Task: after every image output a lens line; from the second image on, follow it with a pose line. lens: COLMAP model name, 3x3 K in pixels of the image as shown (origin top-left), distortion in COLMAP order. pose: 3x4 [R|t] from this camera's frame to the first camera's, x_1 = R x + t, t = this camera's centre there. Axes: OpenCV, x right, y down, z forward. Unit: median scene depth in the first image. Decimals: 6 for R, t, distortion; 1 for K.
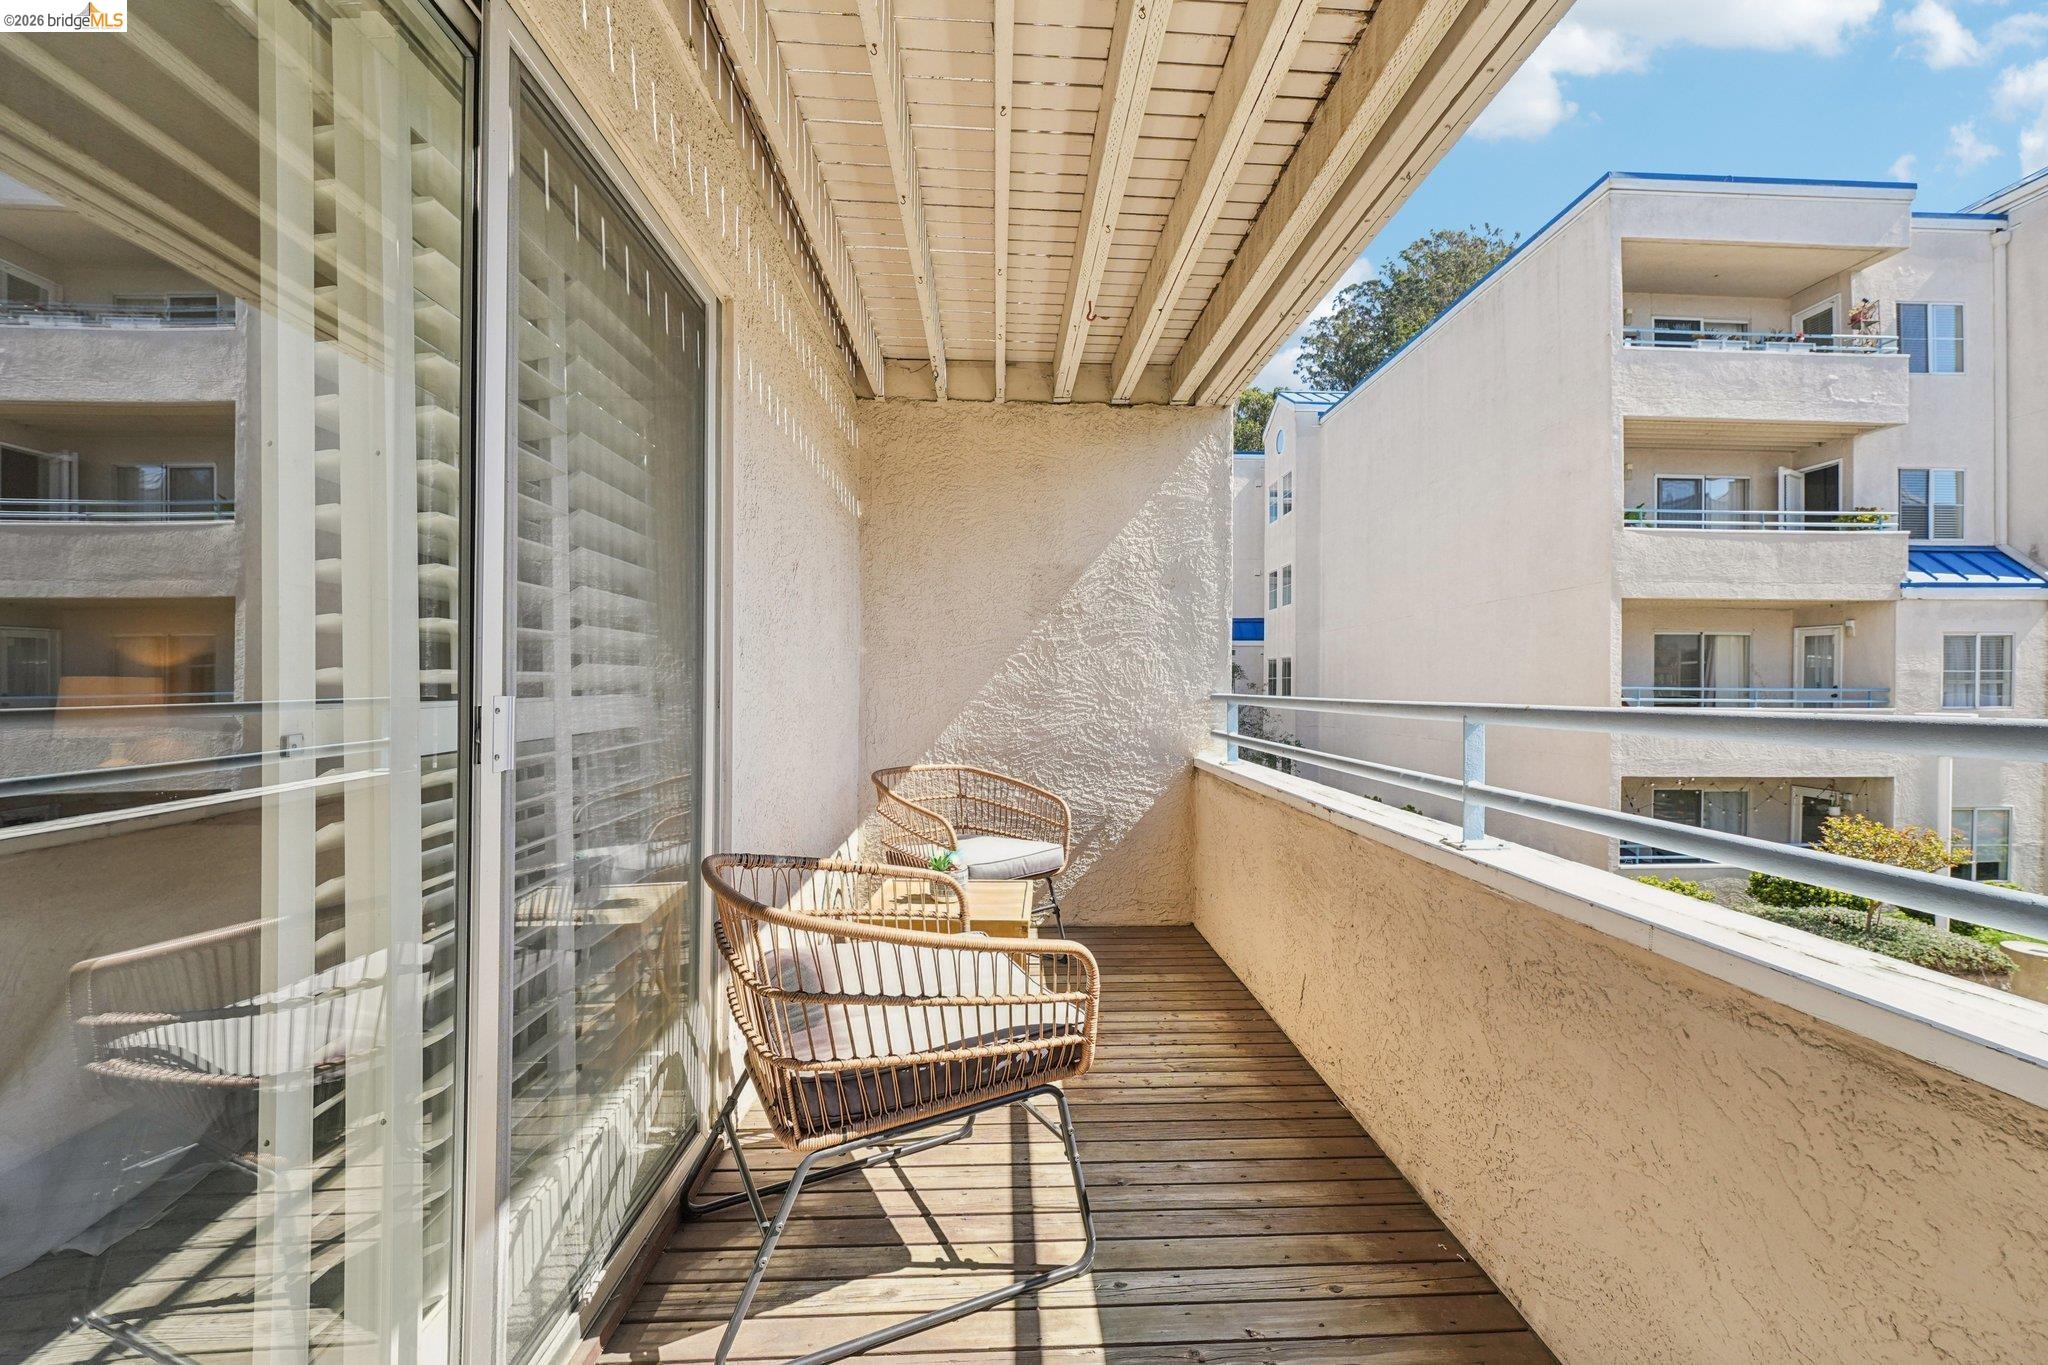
lens RADIAL K [[837.9, 0, 1030.4], [0, 837.9, 687.7], [0, 0, 1]] dist [-0.020019, 0.001135]
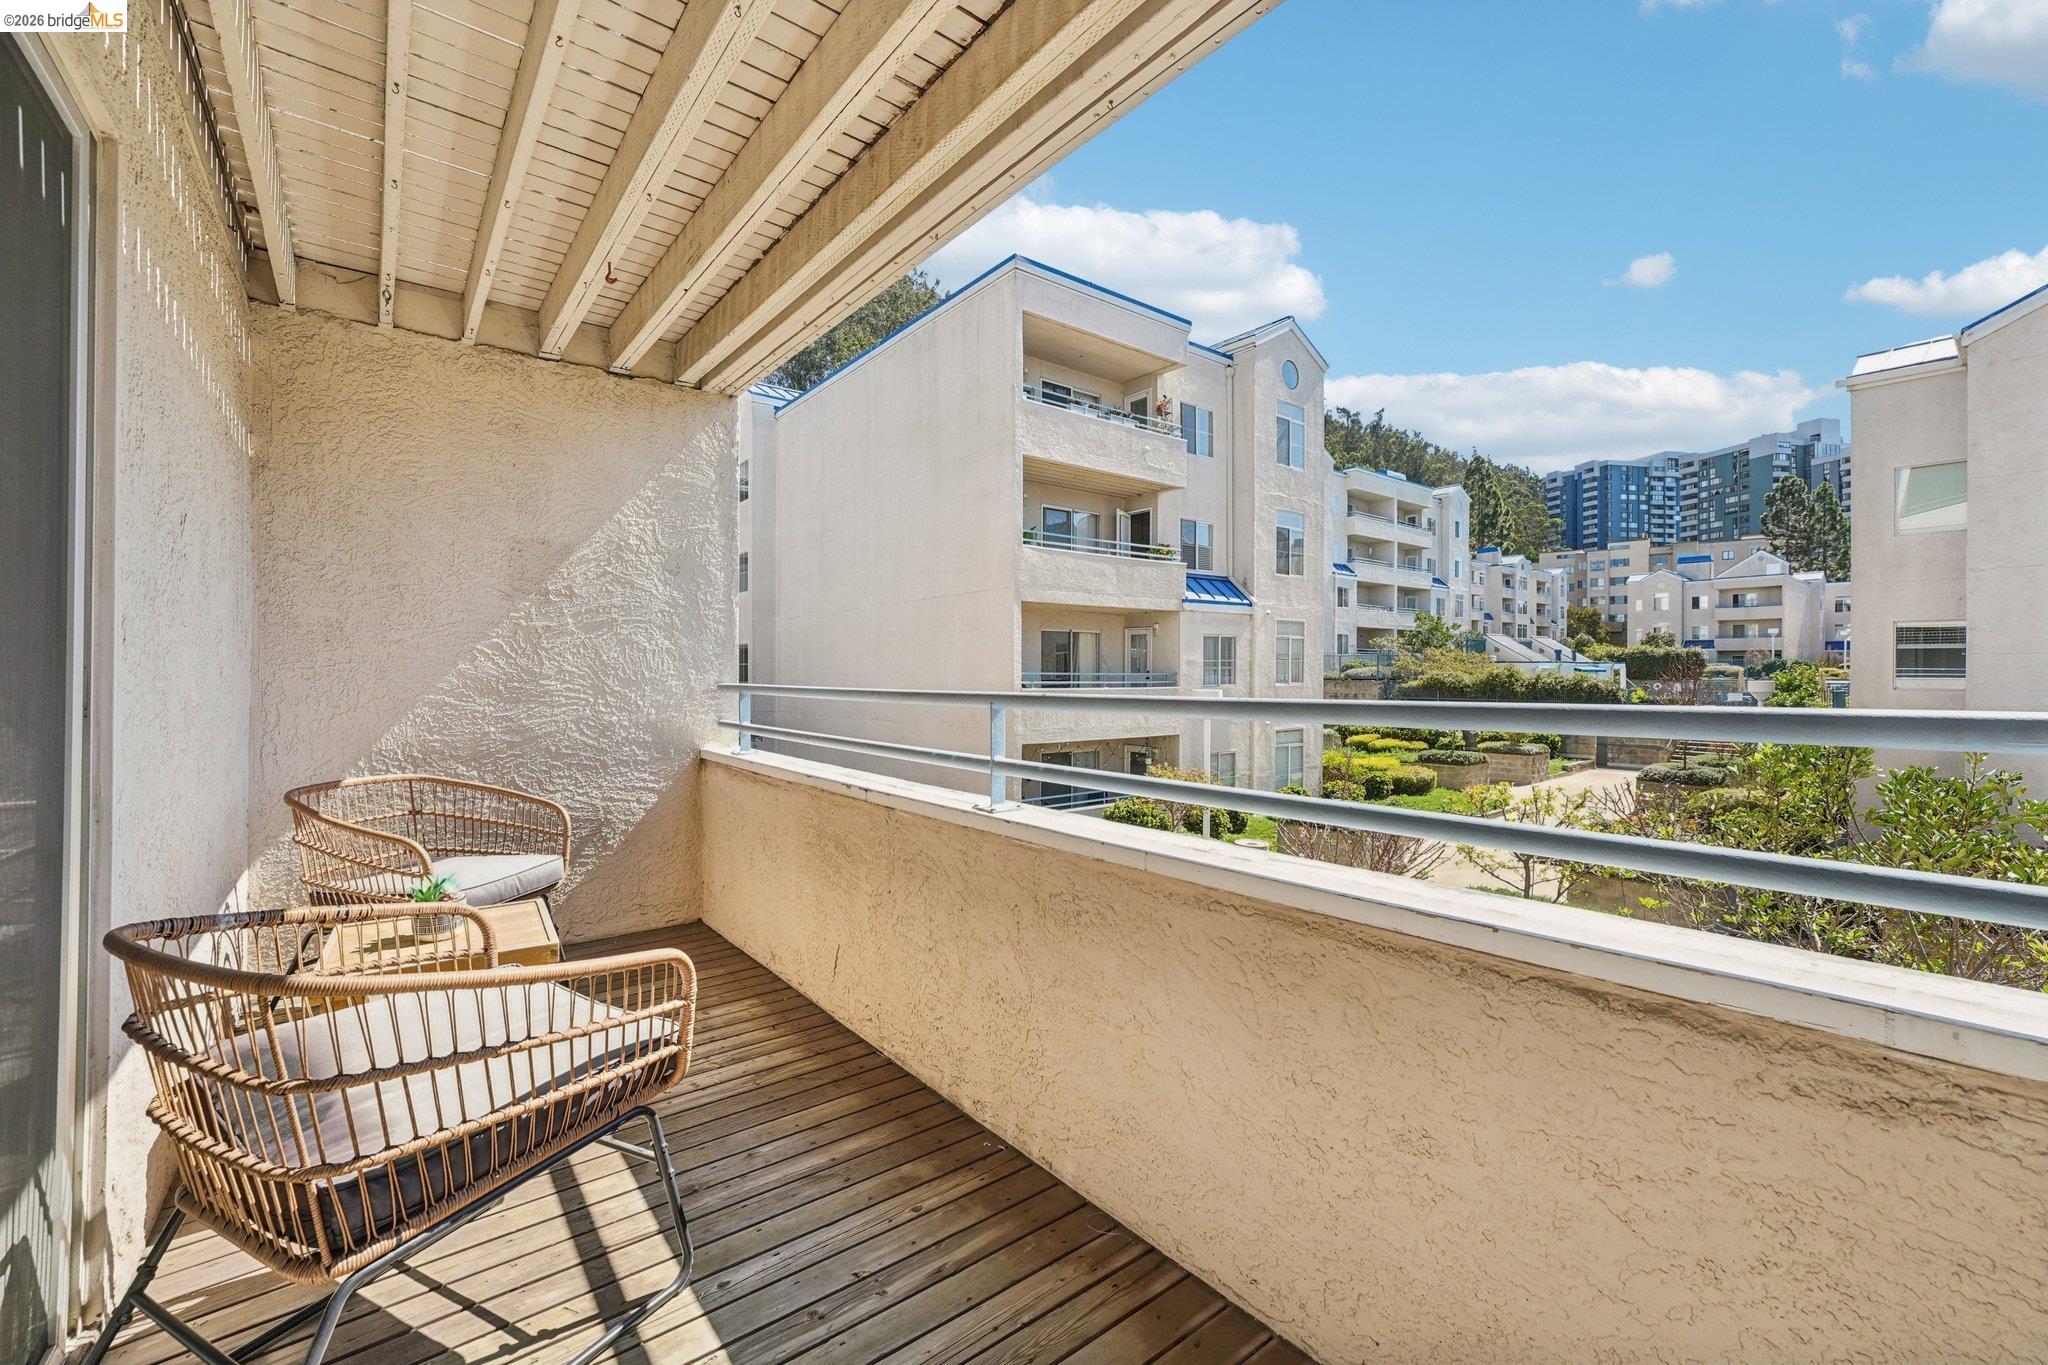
lens RADIAL K [[830.6, 0, 1013.3], [0, 830.6, 672.7], [0, 0, 1]] dist [-0.023051, -0.000075]
pose [[0.810778, -0.004742, 0.585334, -0.074557], [0.005254, 0.999986, 0.000824, -0.004782], [-0.585330, 0.002407, 0.810792, 0.001039]]
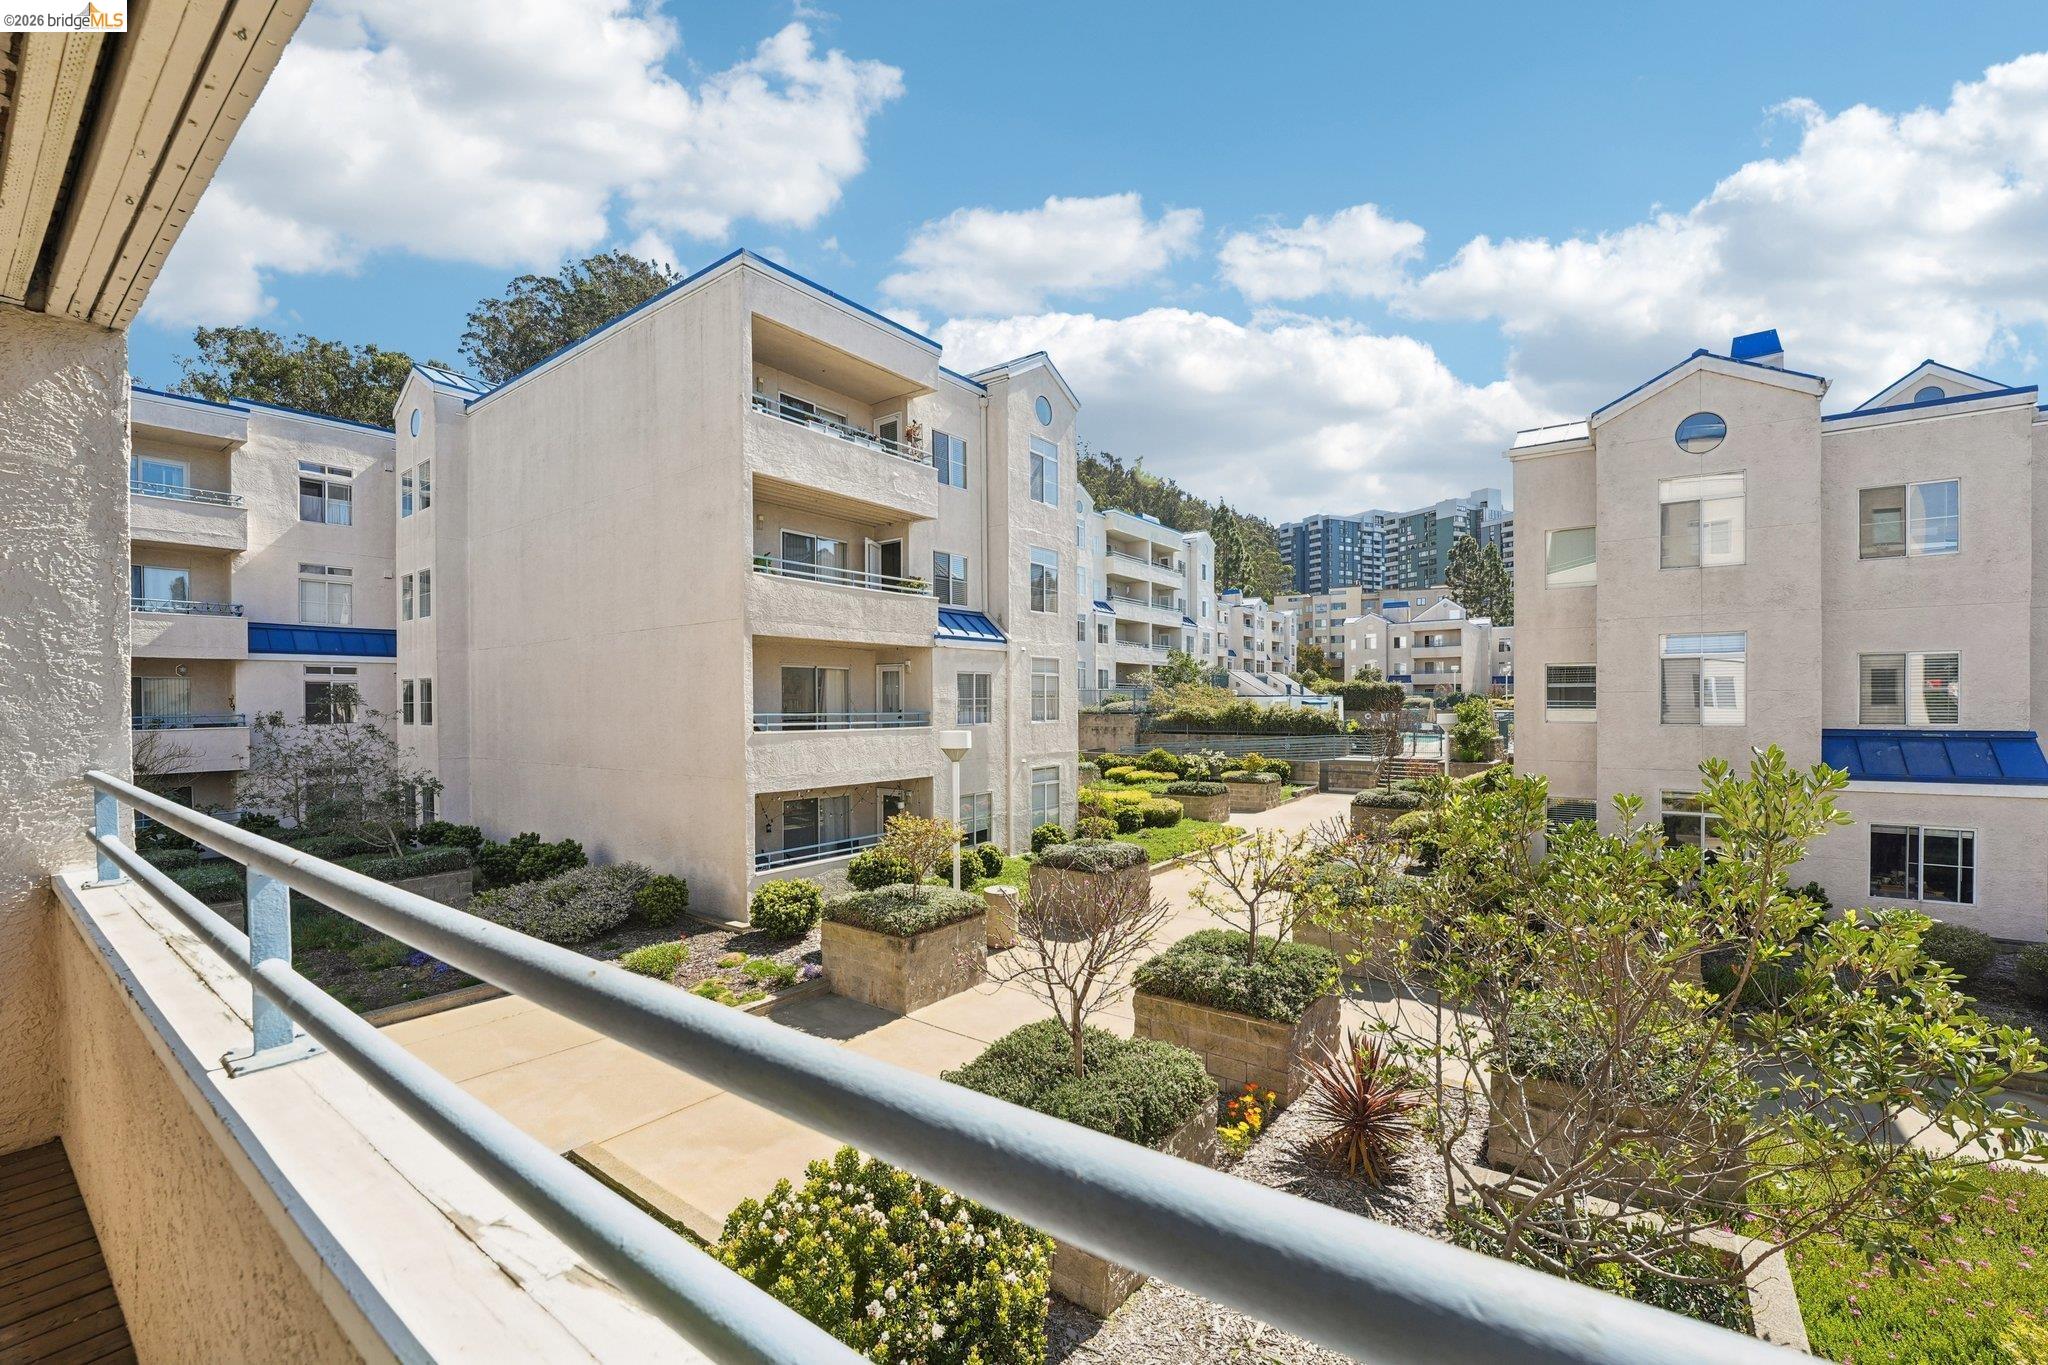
lens RADIAL K [[838.0, 0, 1015.0], [0, 838.0, 699.1], [0, 0, 1]] dist [-0.018890, -0.000394]
pose [[0.628566, -0.003420, 0.777749, 0.177224], [0.010760, 0.999933, -0.004299, -0.037815], [-0.777682, 0.011071, 0.628560, 0.056692]]
